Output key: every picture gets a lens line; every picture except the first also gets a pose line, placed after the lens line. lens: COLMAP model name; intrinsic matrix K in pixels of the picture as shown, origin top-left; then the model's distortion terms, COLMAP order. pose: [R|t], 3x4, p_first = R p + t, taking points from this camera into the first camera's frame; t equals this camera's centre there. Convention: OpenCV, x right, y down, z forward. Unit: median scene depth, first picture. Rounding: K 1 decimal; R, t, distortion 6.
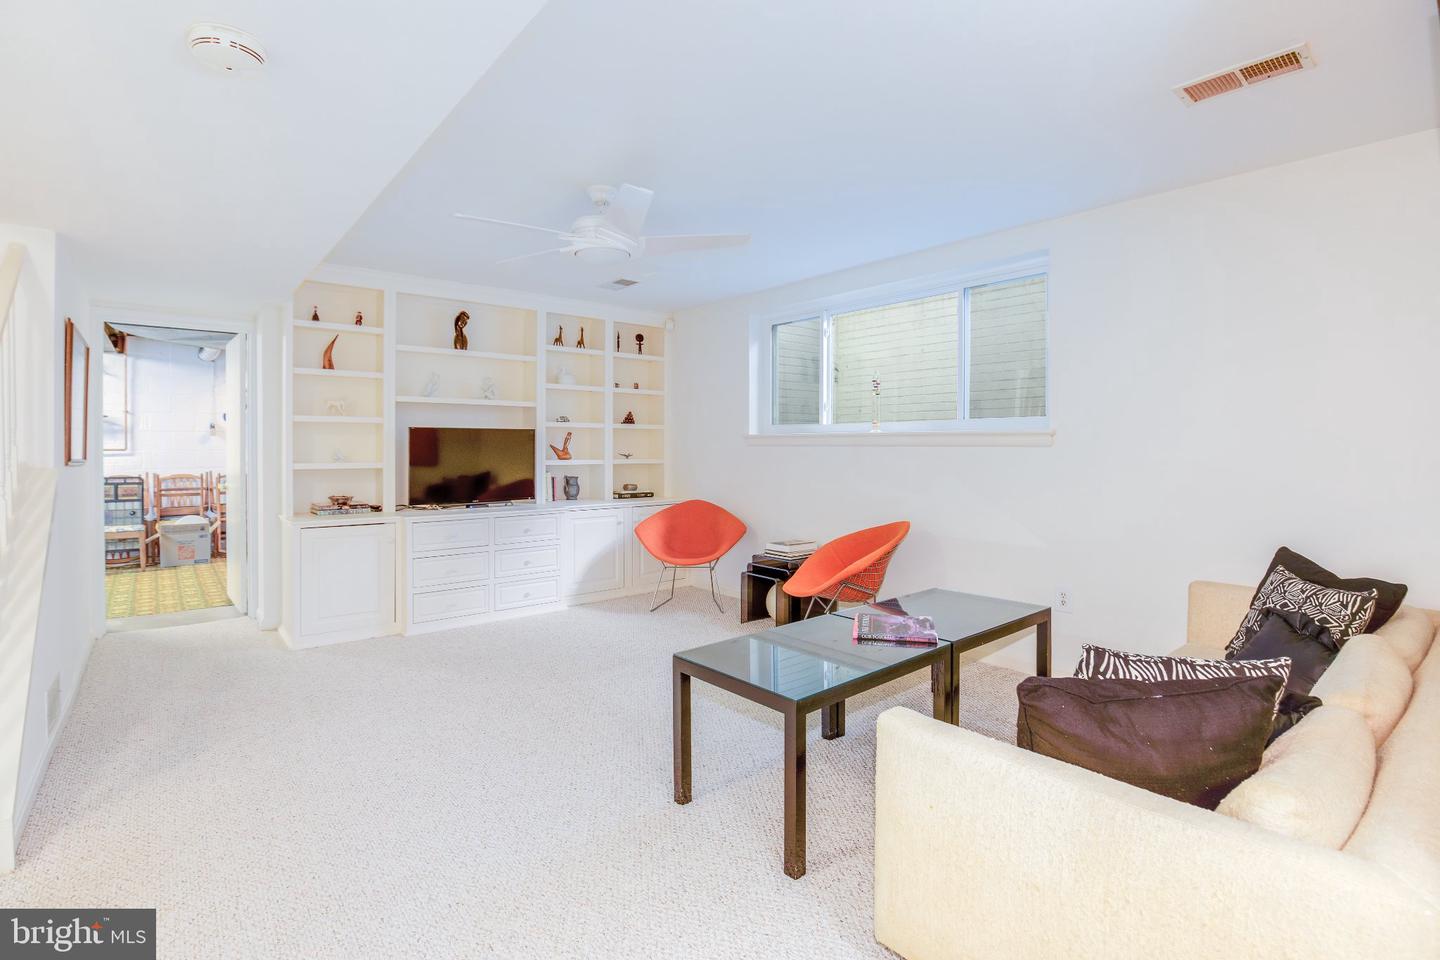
lens RADIAL K [[680.7, 0, 720.4], [0, 680.7, 435.3], [0, 0, 1]] dist [-0.000285, 0.000023]
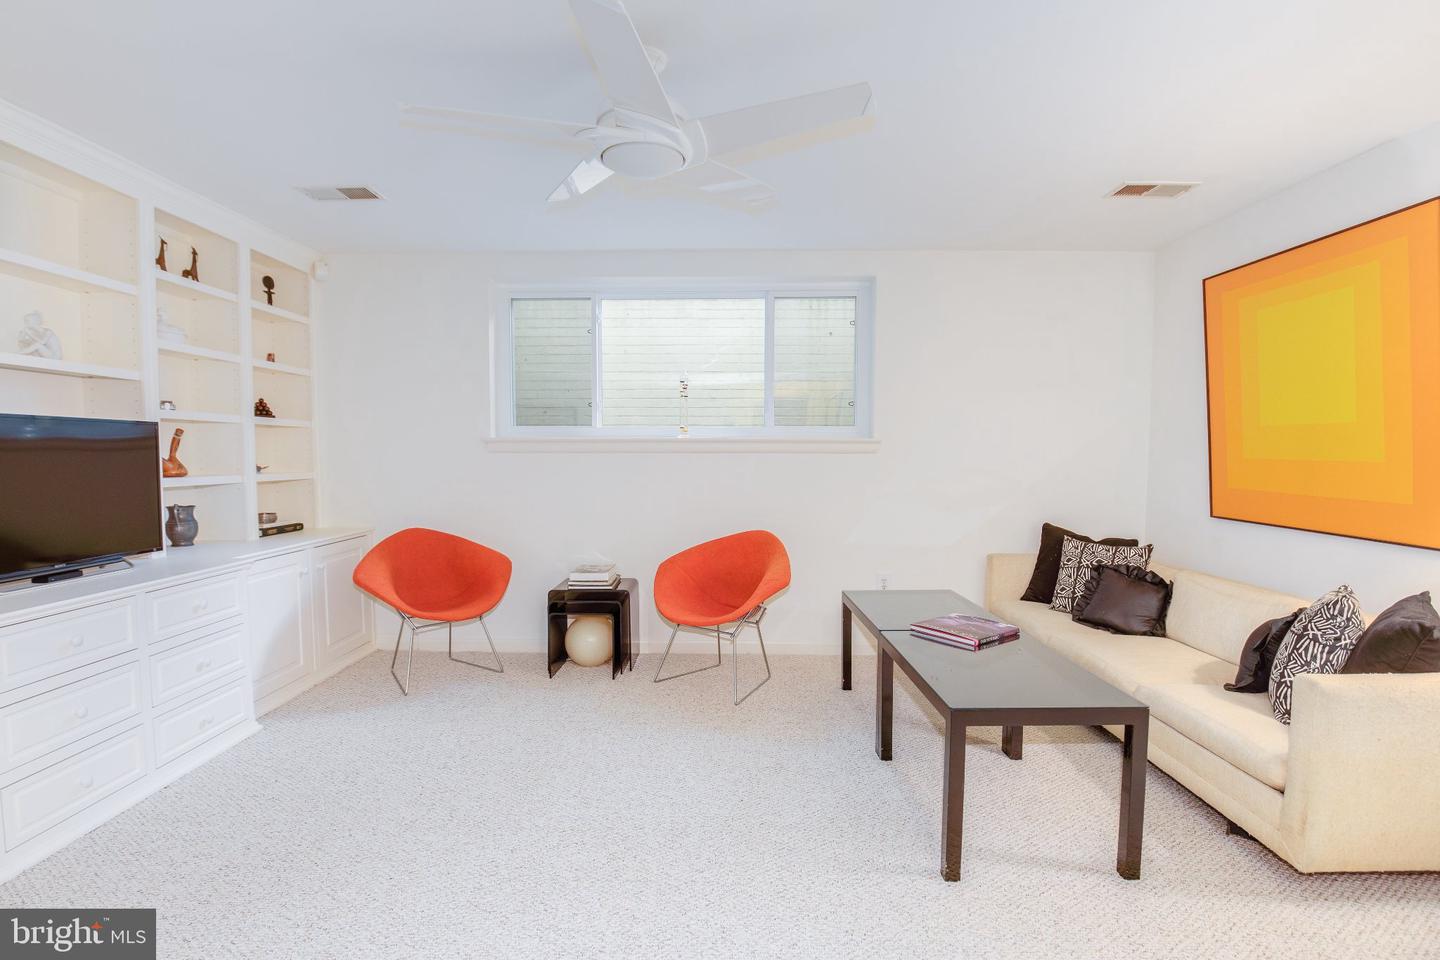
lens RADIAL K [[688.8, 0, 720.0], [0, 688.8, 480.0], [0, 0, 1]] dist [-0.000695, 0.000054]
pose [[0.661384, -0.030025, 0.749446, -0.364443], [-0.012302, 0.998630, 0.050865, 0.003765], [-0.749946, -0.042861, 0.660108, 0.284854]]
